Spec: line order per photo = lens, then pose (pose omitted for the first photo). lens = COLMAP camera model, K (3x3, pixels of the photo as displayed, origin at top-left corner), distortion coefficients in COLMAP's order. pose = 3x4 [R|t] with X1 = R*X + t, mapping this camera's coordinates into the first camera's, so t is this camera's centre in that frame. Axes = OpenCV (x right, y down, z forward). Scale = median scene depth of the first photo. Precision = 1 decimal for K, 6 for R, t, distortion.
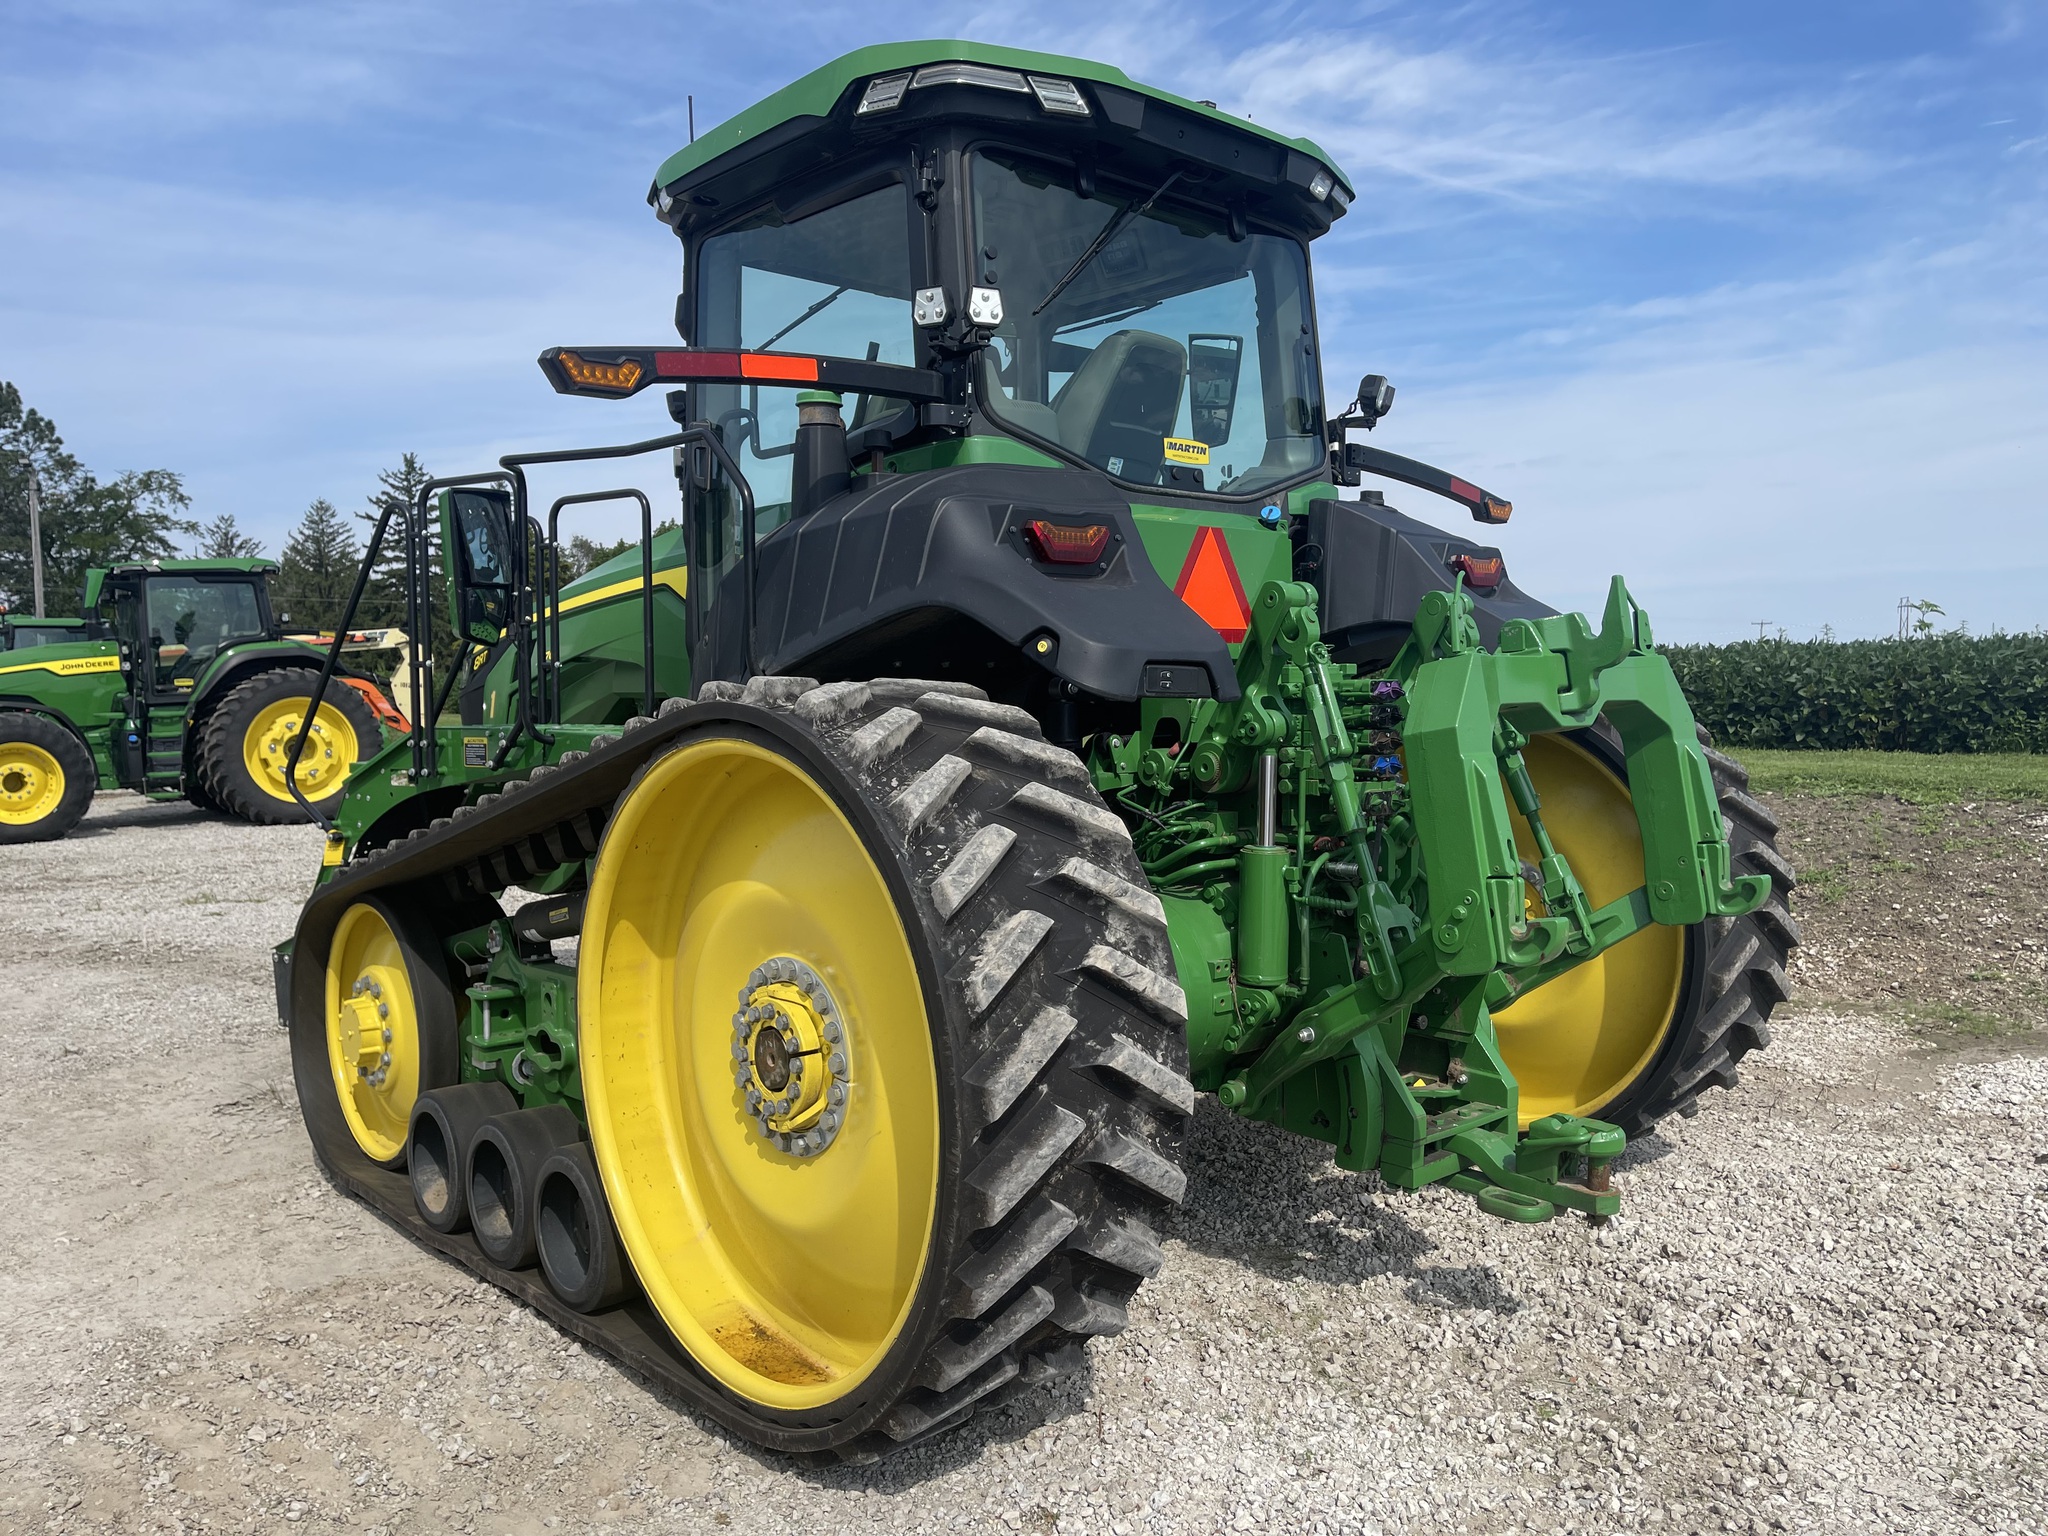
lens RADIAL K [[1540.3, 0, 1032.1], [0, 1540.3, 764.1], [0, 0, 1]] dist [0.045860, -0.037813]
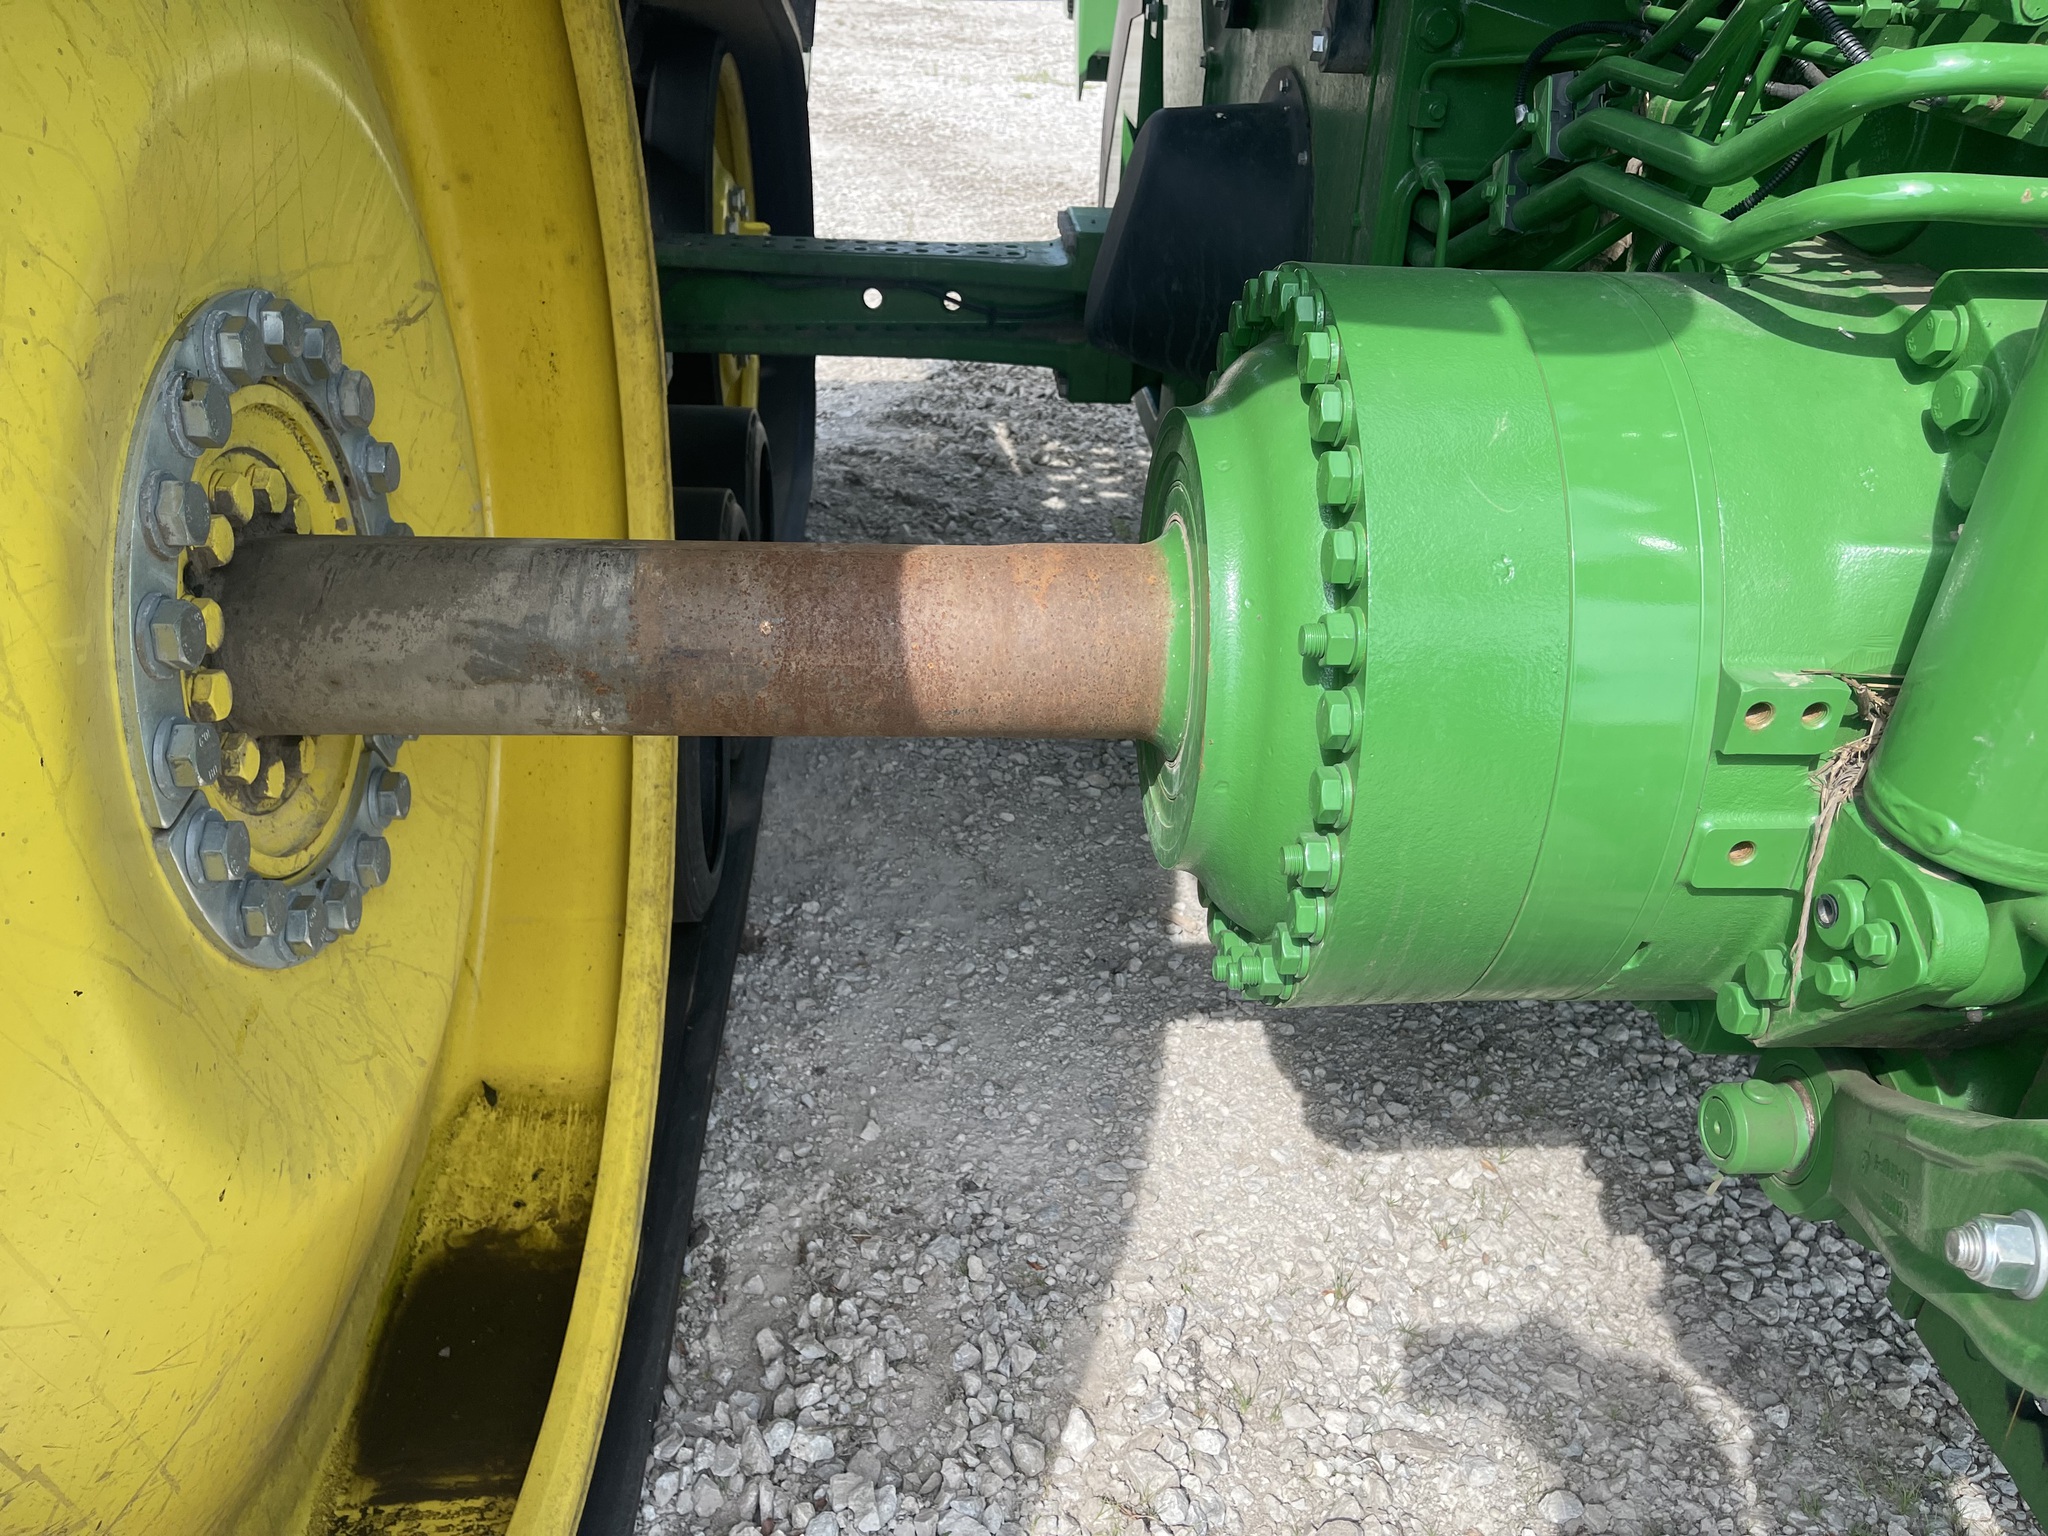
lens RADIAL K [[1540.3, 0, 1032.1], [0, 1540.3, 764.1], [0, 0, 1]] dist [0.045860, -0.037813]
pose [[0.784500, 0.343102, -0.516566, 0.145314], [-0.079241, 0.881633, 0.465236, 0.044377], [0.615045, -0.324045, 0.718829, 0.732897]]
